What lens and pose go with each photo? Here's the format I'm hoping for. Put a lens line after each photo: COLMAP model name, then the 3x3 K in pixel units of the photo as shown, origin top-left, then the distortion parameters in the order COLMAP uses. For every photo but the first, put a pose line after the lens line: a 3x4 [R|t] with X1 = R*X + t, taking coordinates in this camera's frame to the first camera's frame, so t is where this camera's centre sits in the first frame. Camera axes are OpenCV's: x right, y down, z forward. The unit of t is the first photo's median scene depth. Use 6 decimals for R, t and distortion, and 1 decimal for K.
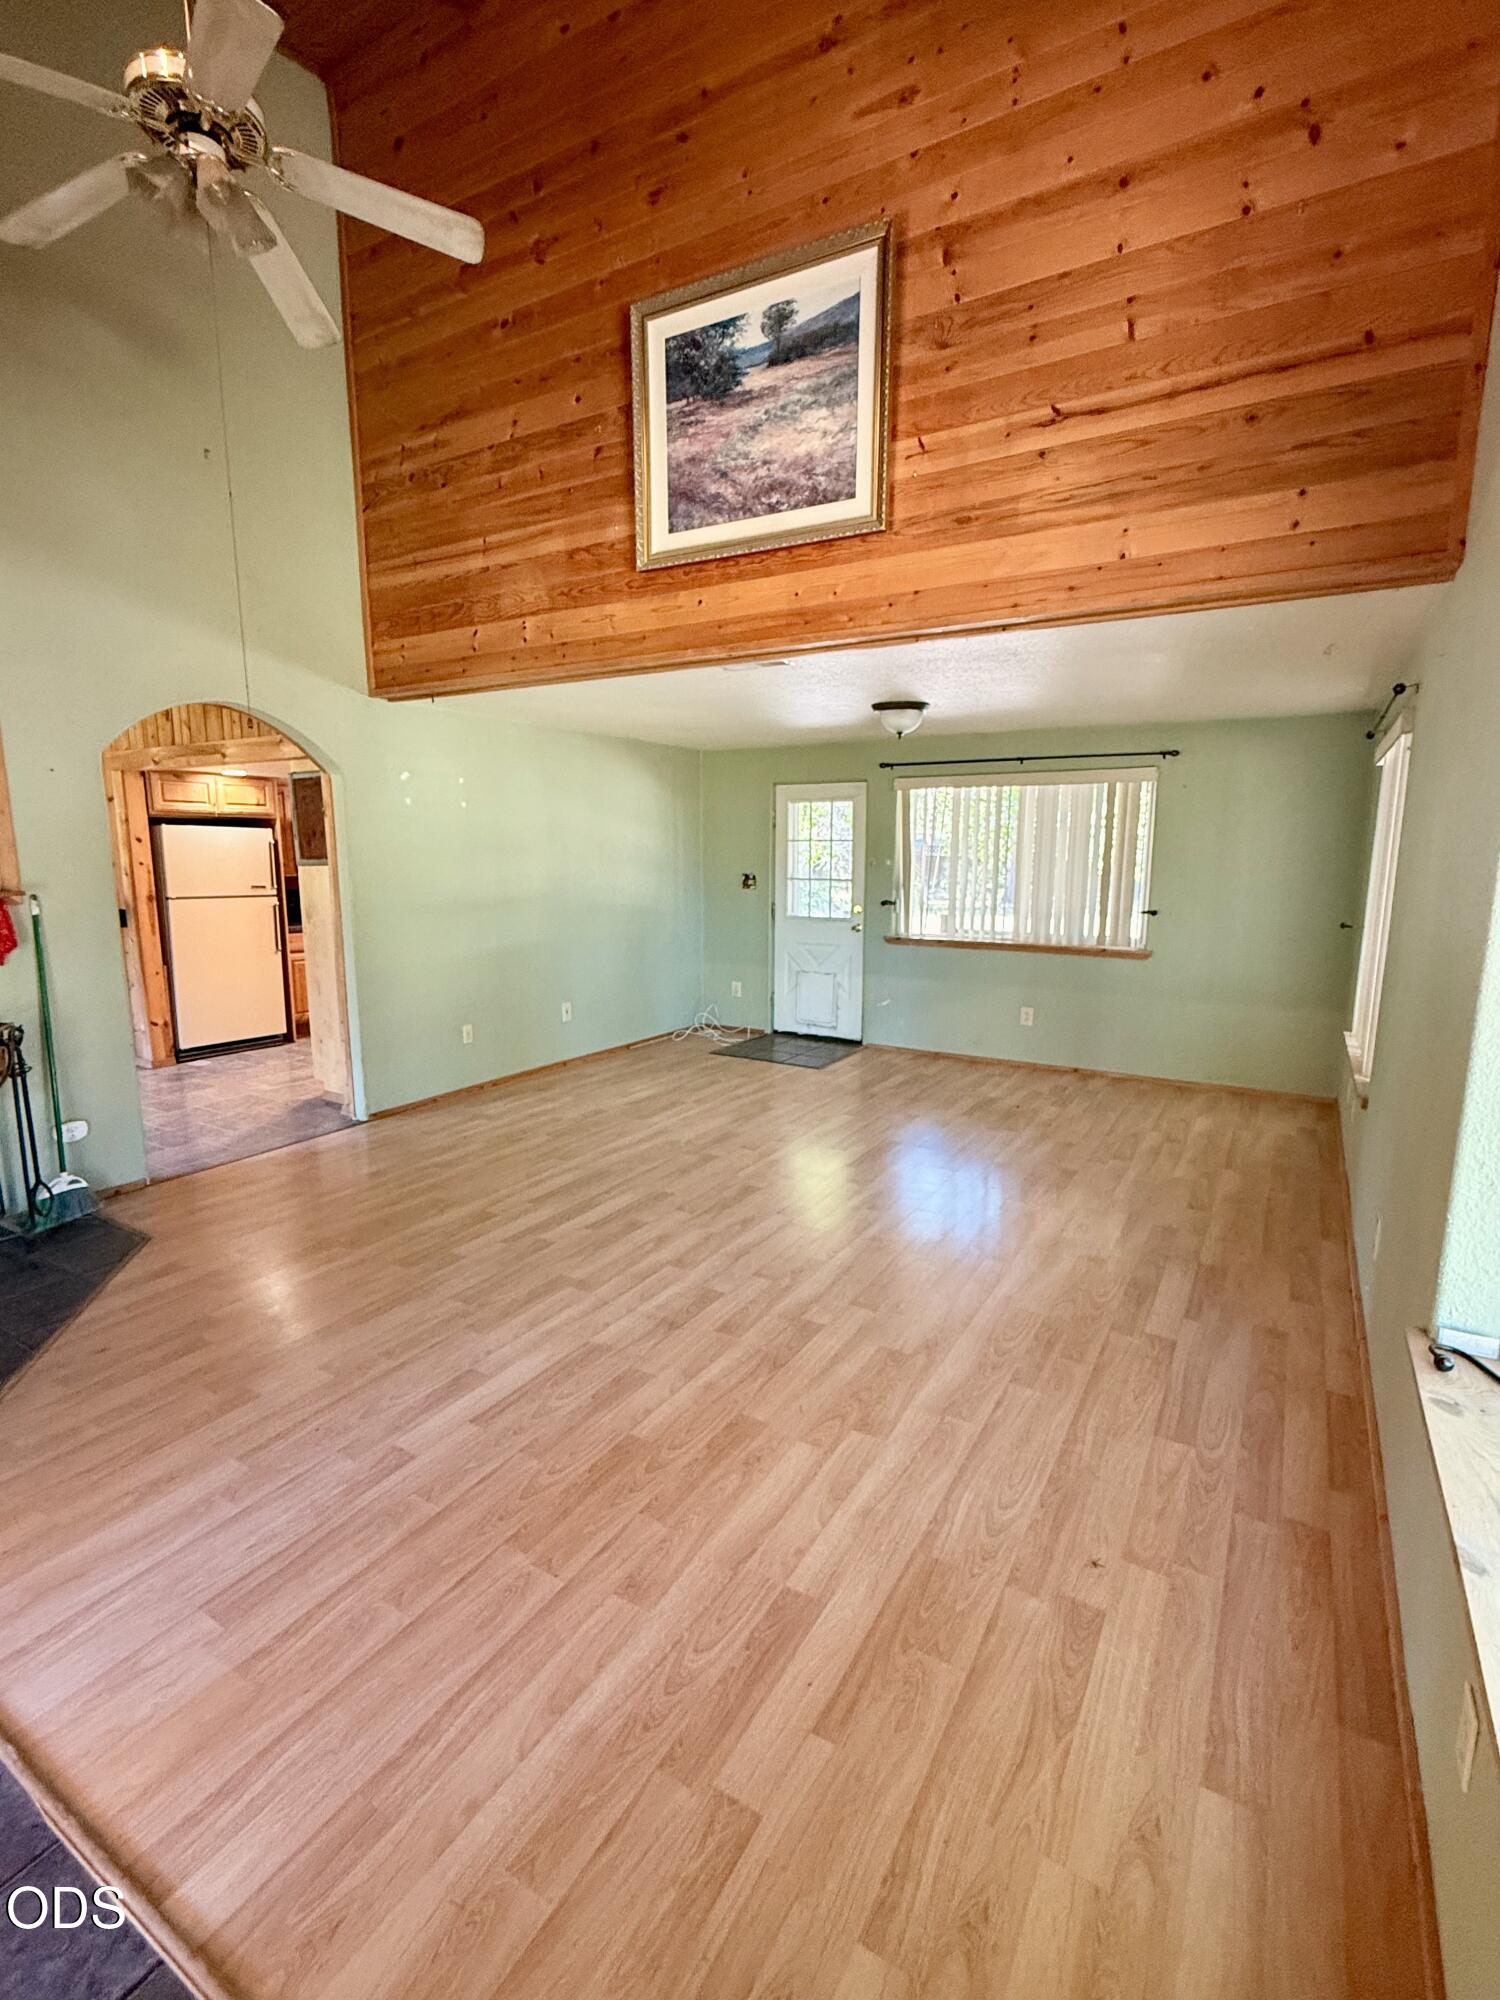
lens RADIAL K [[919.1, 0, 753.4], [0, 919.1, 1007.3], [0, 0, 1]] dist [-0.001060, -0.001345]
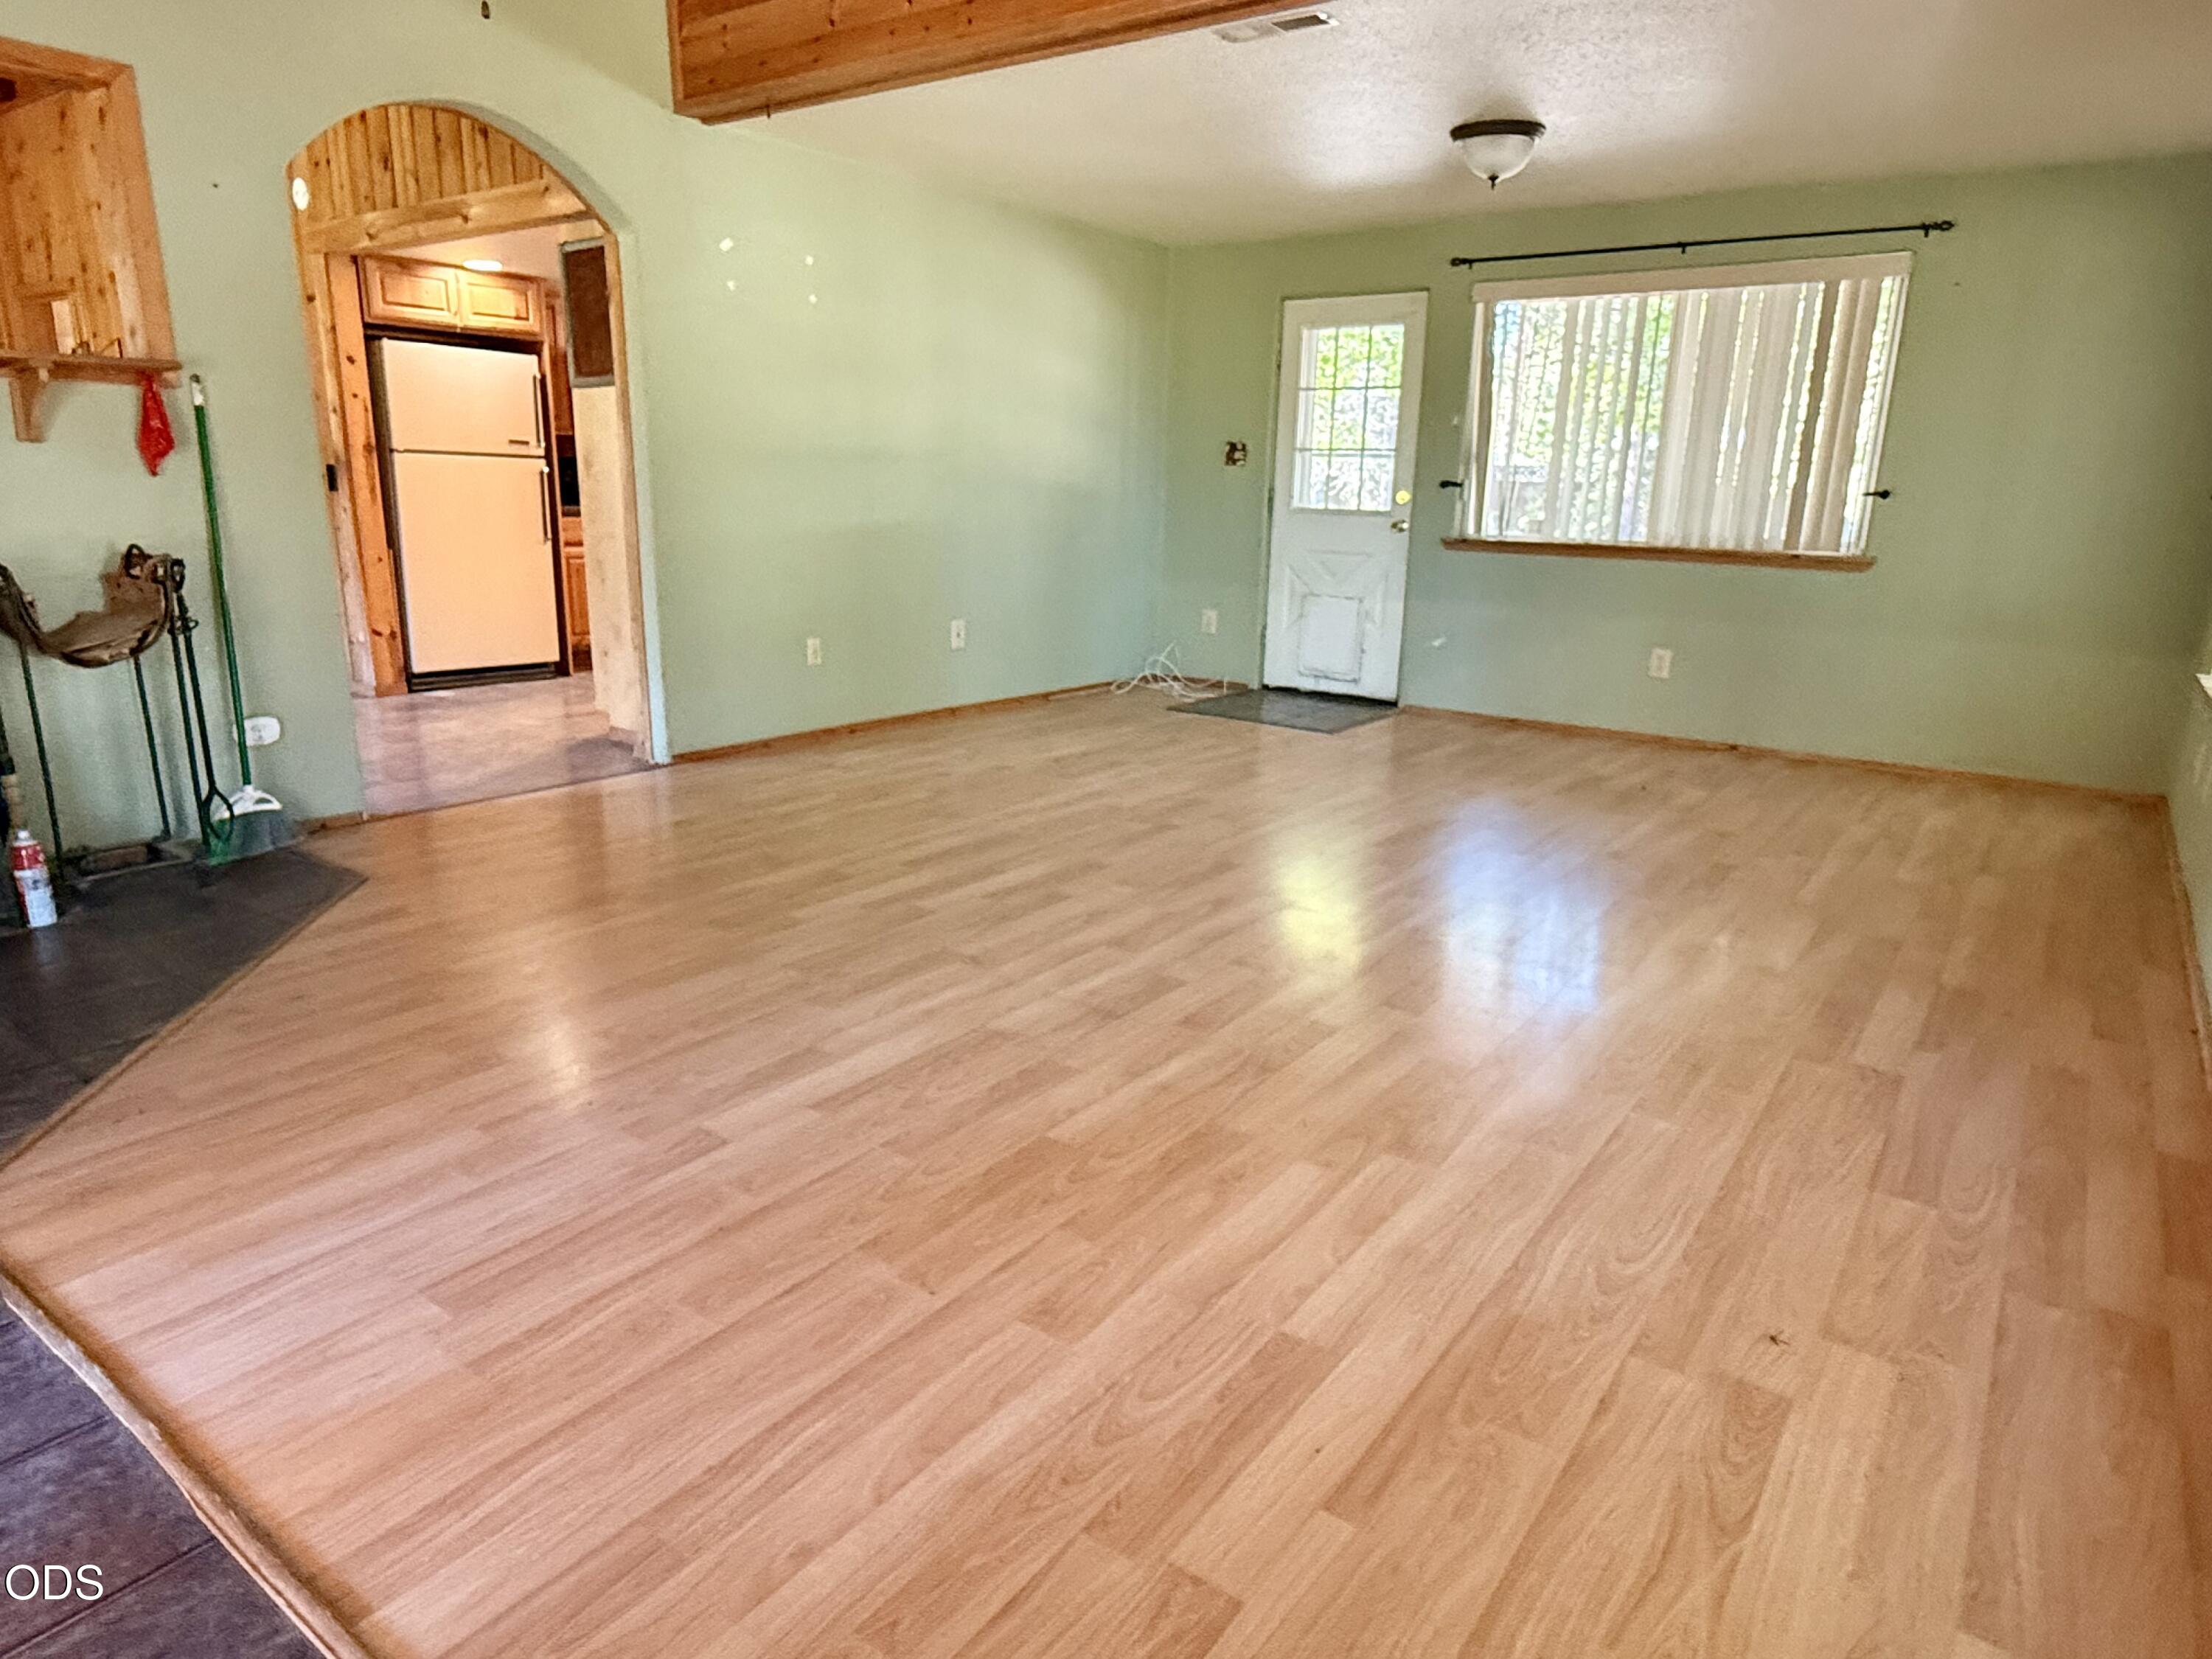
lens RADIAL K [[1331.0, 0, 1104.2], [0, 1331.0, 845.1], [0, 0, 1]] dist [-0.000701, 0.000381]
pose [[0.995512, 0.043222, -0.084187, -0.012496], [-0.034964, 0.994650, 0.097210, 0.102350], [0.087938, -0.093830, 0.991697, 0.044184]]
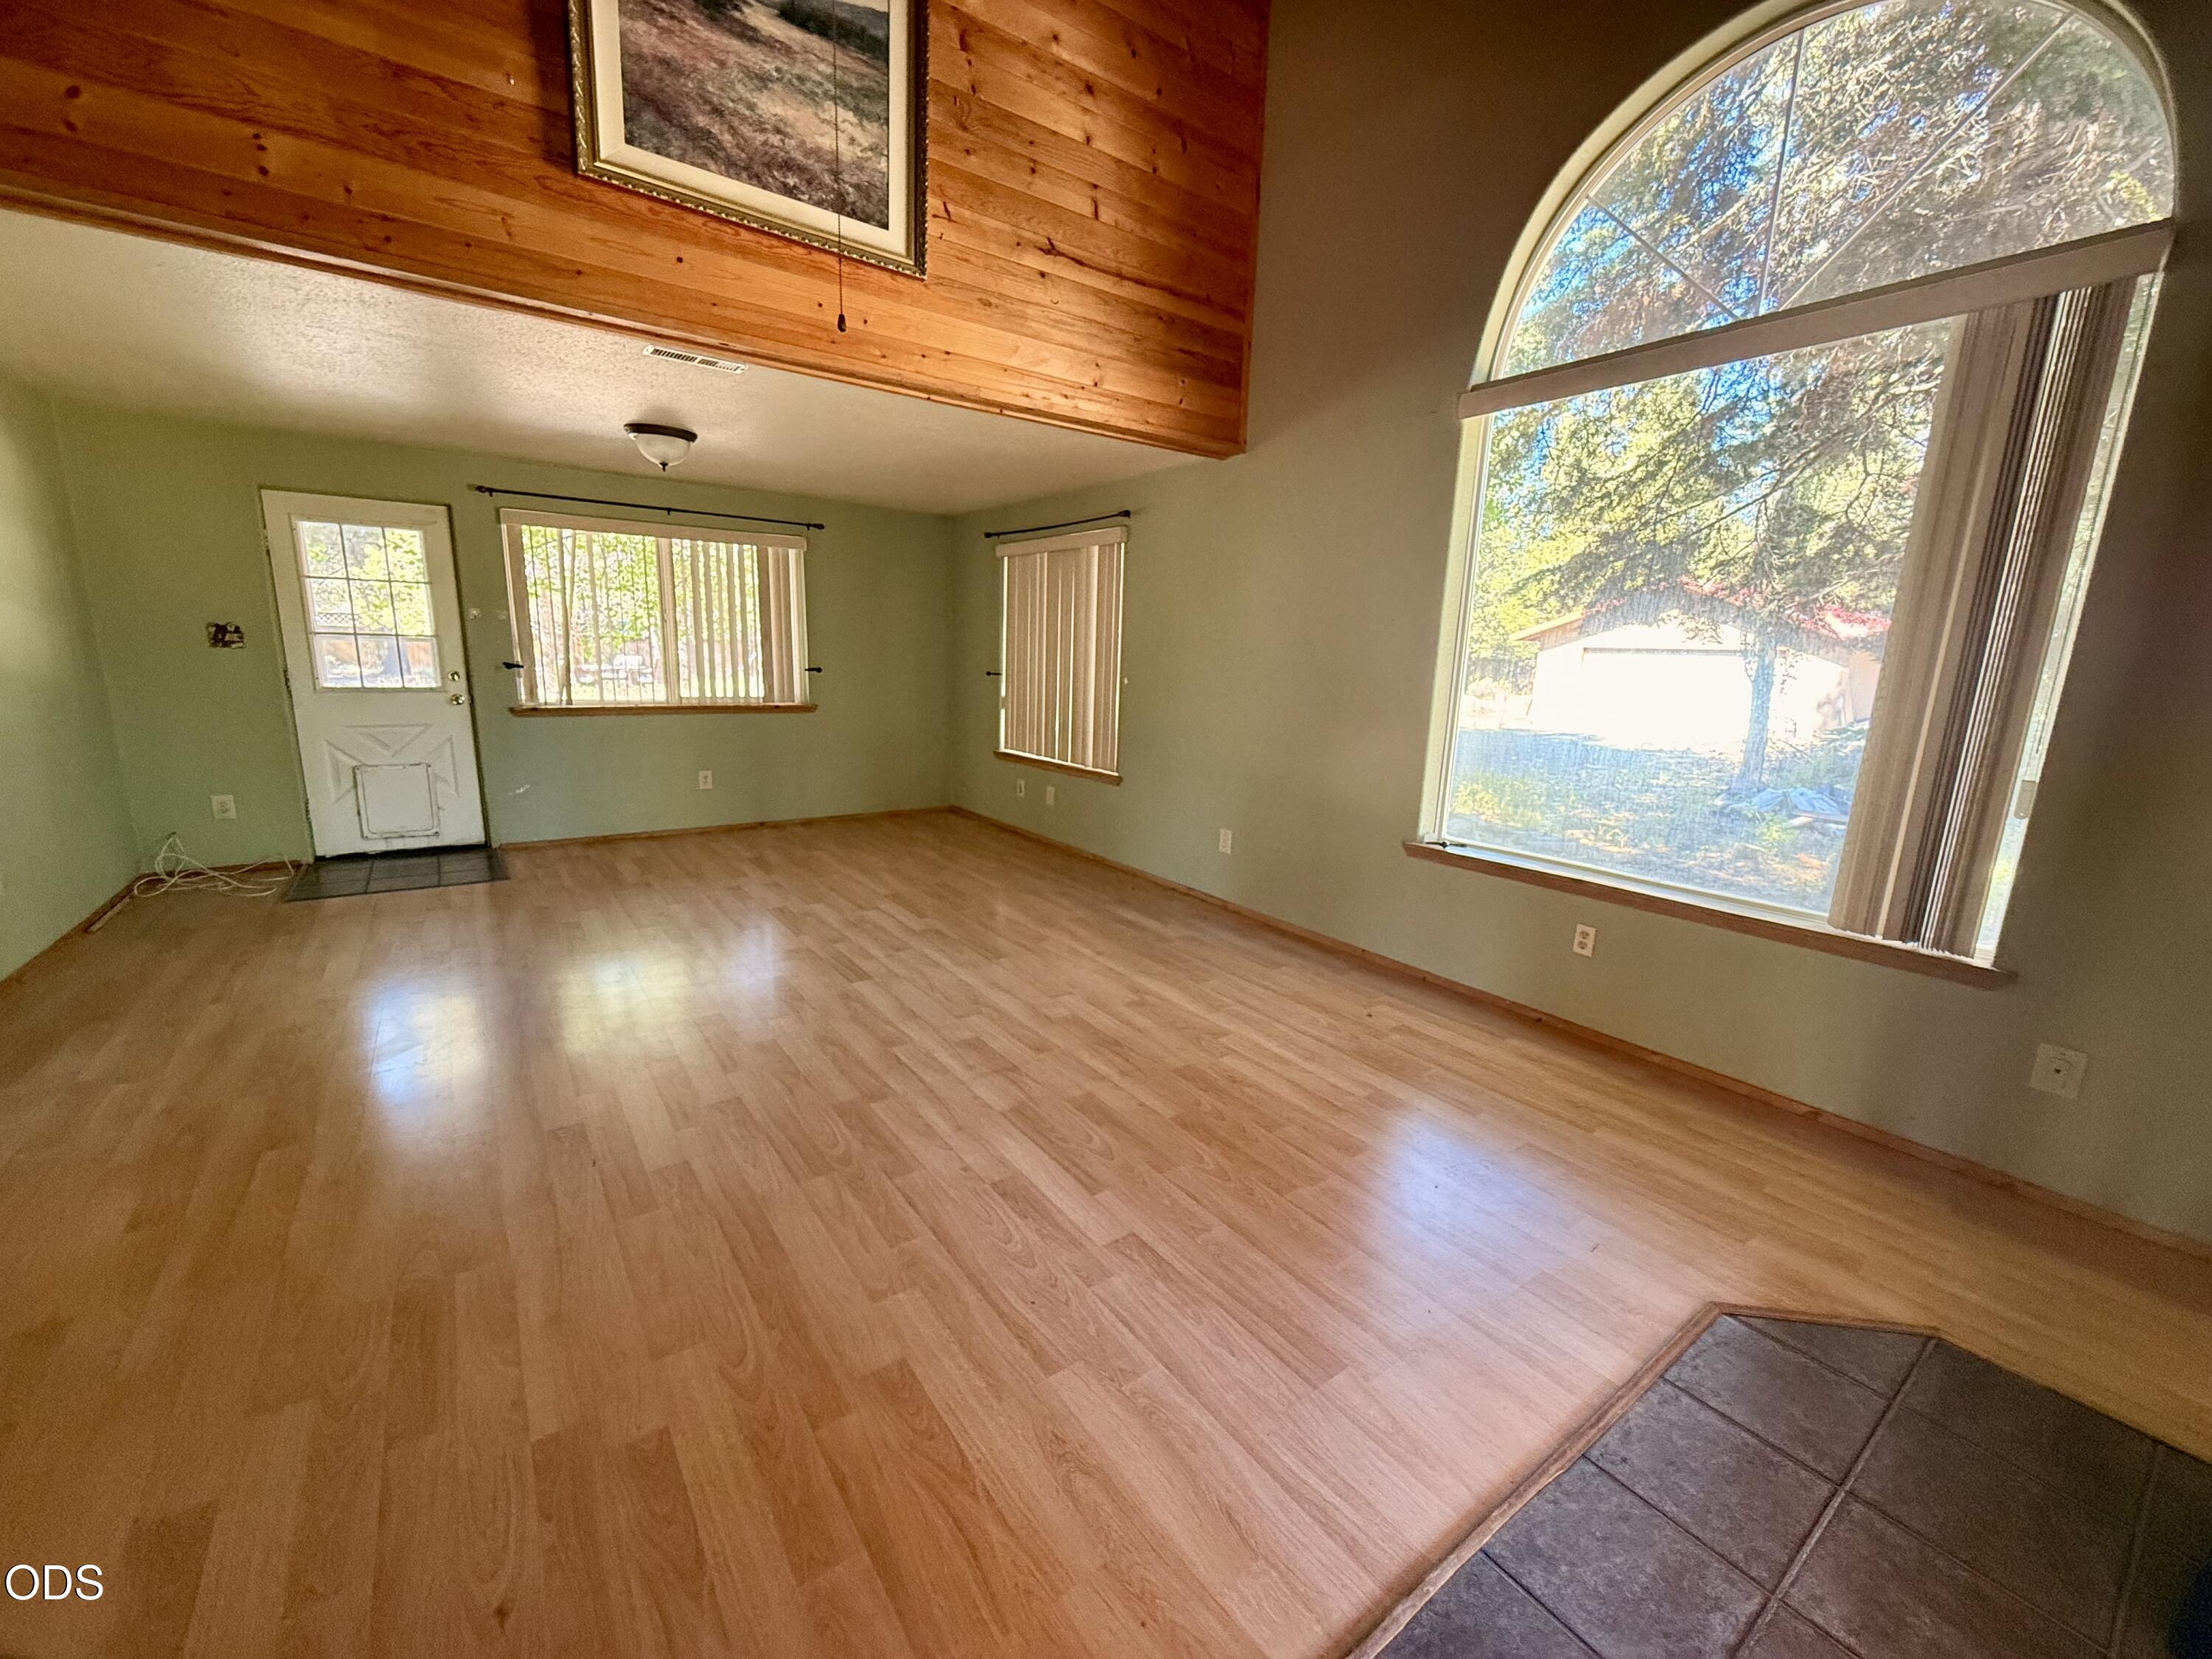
lens RADIAL K [[887.6, 0, 1099.2], [0, 887.6, 834.9], [0, 0, 1]] dist [-0.003745, 0.000349]
pose [[0.392406, -0.179342, 0.902138, -0.684691], [0.125915, 0.982047, 0.140458, -0.020712], [-0.911133, 0.058476, 0.407943, 0.394860]]
